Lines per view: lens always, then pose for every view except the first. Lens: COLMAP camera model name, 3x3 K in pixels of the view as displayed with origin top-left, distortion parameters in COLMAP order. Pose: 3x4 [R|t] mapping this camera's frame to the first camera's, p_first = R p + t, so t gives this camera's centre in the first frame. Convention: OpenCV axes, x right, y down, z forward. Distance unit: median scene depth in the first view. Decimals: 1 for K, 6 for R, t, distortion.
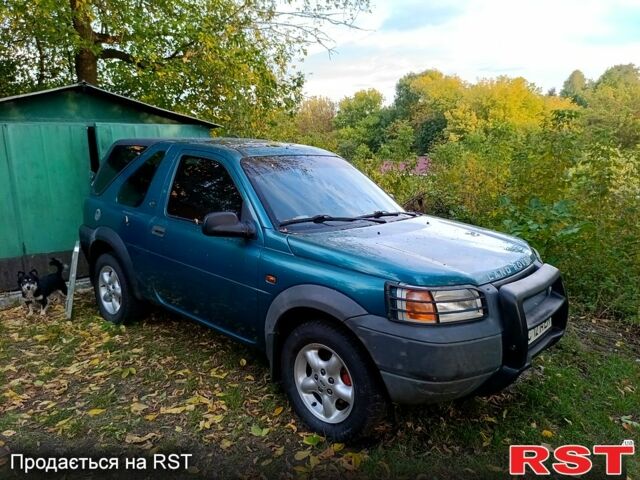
lens RADIAL K [[462.0, 0, 320.0], [0, 462.0, 240.0], [0, 0, 1]] dist [0.026780, -0.011893]
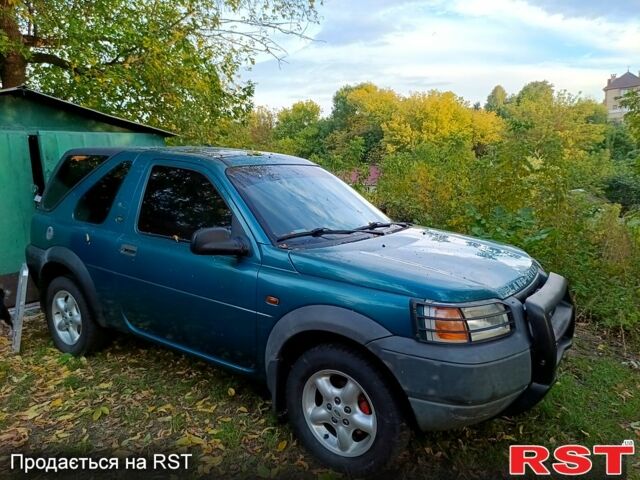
lens RADIAL K [[462.0, 0, 320.0], [0, 462.0, 240.0], [0, 0, 1]] dist [0.026780, -0.011893]
pose [[0.991770, -0.026764, 0.125205, -0.102463], [0.029554, 0.999353, -0.020475, -0.010063], [-0.124576, 0.024007, 0.991920, 0.070967]]
